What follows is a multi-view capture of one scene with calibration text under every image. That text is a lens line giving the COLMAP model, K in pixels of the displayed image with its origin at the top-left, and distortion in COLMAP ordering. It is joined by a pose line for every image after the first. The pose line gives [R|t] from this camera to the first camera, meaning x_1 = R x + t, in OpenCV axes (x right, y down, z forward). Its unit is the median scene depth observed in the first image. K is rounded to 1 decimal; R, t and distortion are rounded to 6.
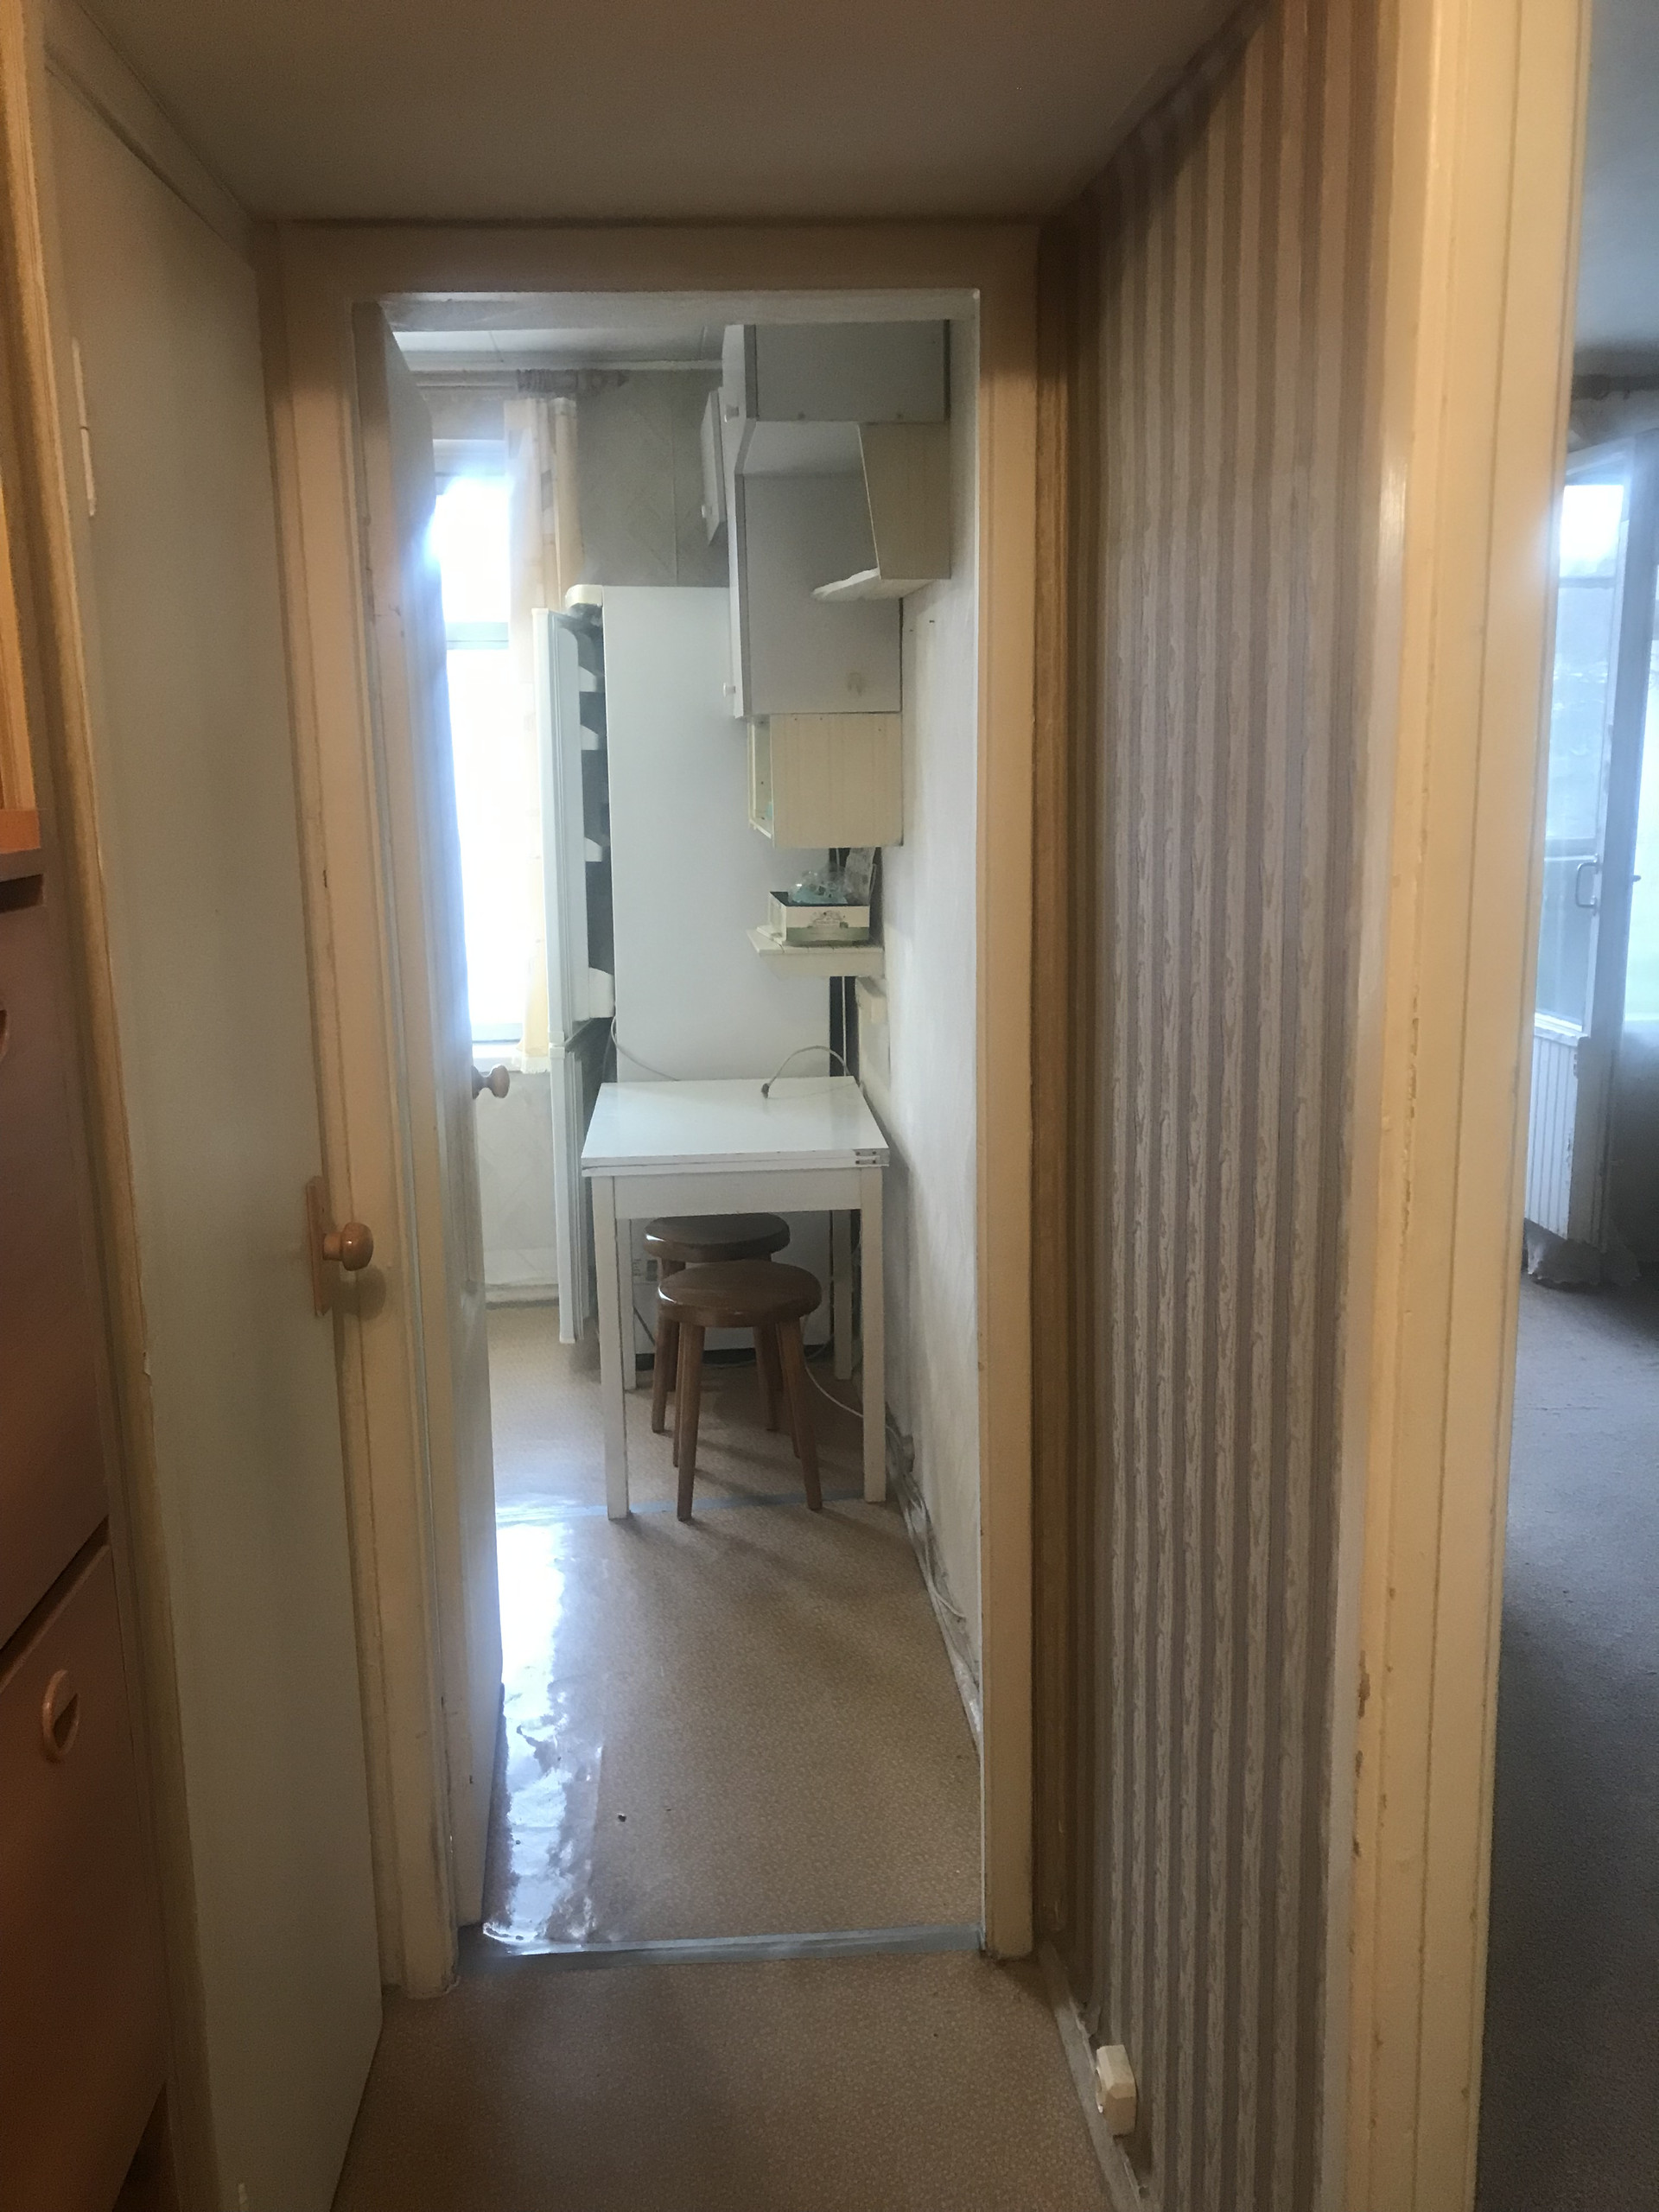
lens RADIAL K [[1852.9, 0, 829.5], [0, 1852.9, 1106.0], [0, 0, 1]] dist [0.127444, -0.230845]
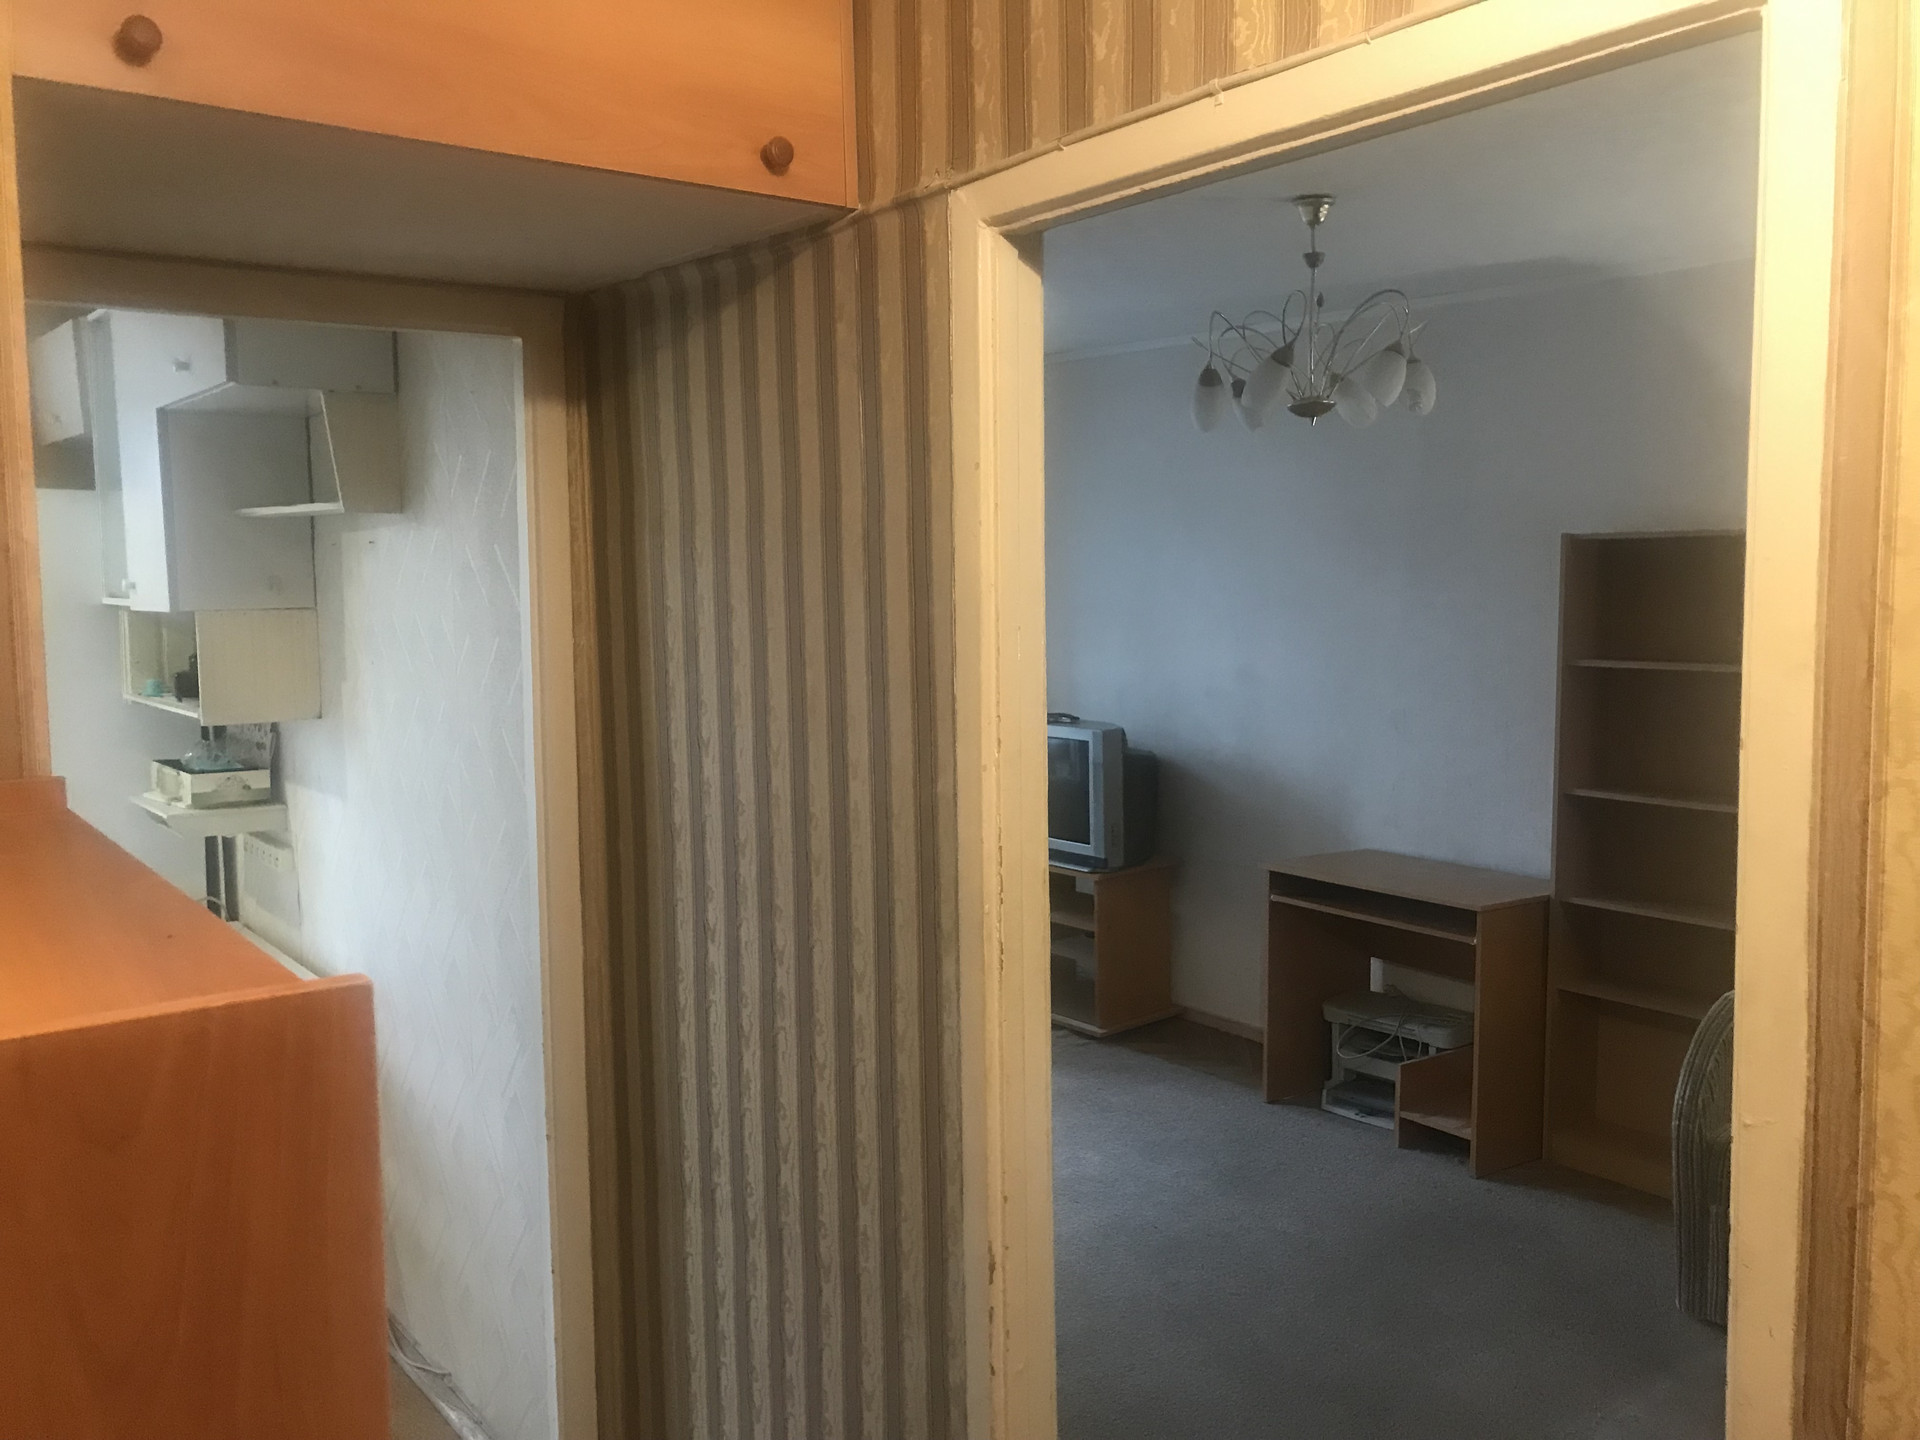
lens RADIAL K [[1608.3, 0, 960.0], [0, 1608.3, 720.0], [0, 0, 1]] dist [0.127444, -0.230845]
pose [[0.850748, -0.044360, 0.523698, -0.289624], [0.101650, 0.991505, -0.081144, -0.027857], [-0.515650, 0.122267, 0.848031, -0.145491]]
